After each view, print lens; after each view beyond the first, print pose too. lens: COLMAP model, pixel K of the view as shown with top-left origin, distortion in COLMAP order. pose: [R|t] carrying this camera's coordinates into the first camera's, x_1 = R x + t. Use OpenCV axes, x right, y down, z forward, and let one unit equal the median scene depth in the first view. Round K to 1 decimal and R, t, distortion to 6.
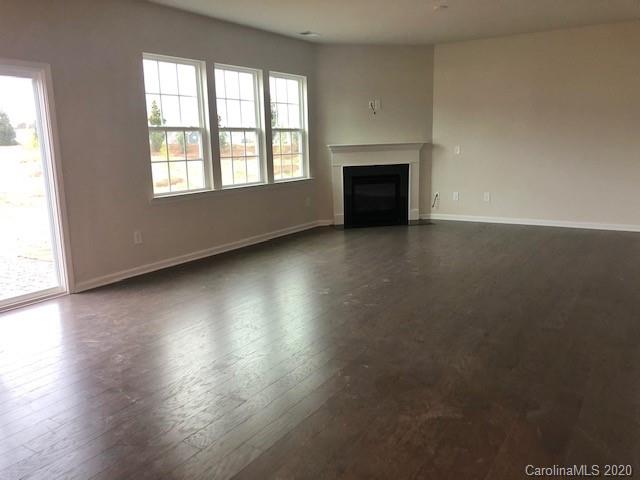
lens RADIAL K [[522.9, 0, 320.0], [0, 522.9, 240.0], [0, 0, 1]] dist [0.063508, 0.000963]
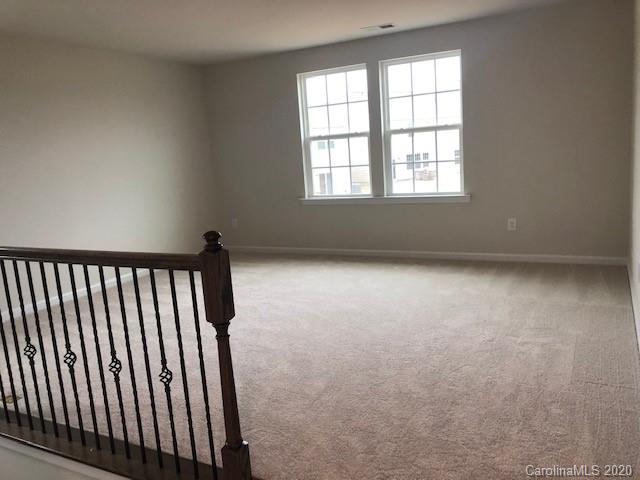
lens RADIAL K [[522.9, 0, 320.0], [0, 522.9, 240.0], [0, 0, 1]] dist [0.063508, 0.000963]
pose [[0.103684, 0.186893, -0.976893, 0.761244], [-0.127639, 0.976566, 0.173283, -0.182261], [0.986386, 0.106723, 0.125109, 0.841135]]
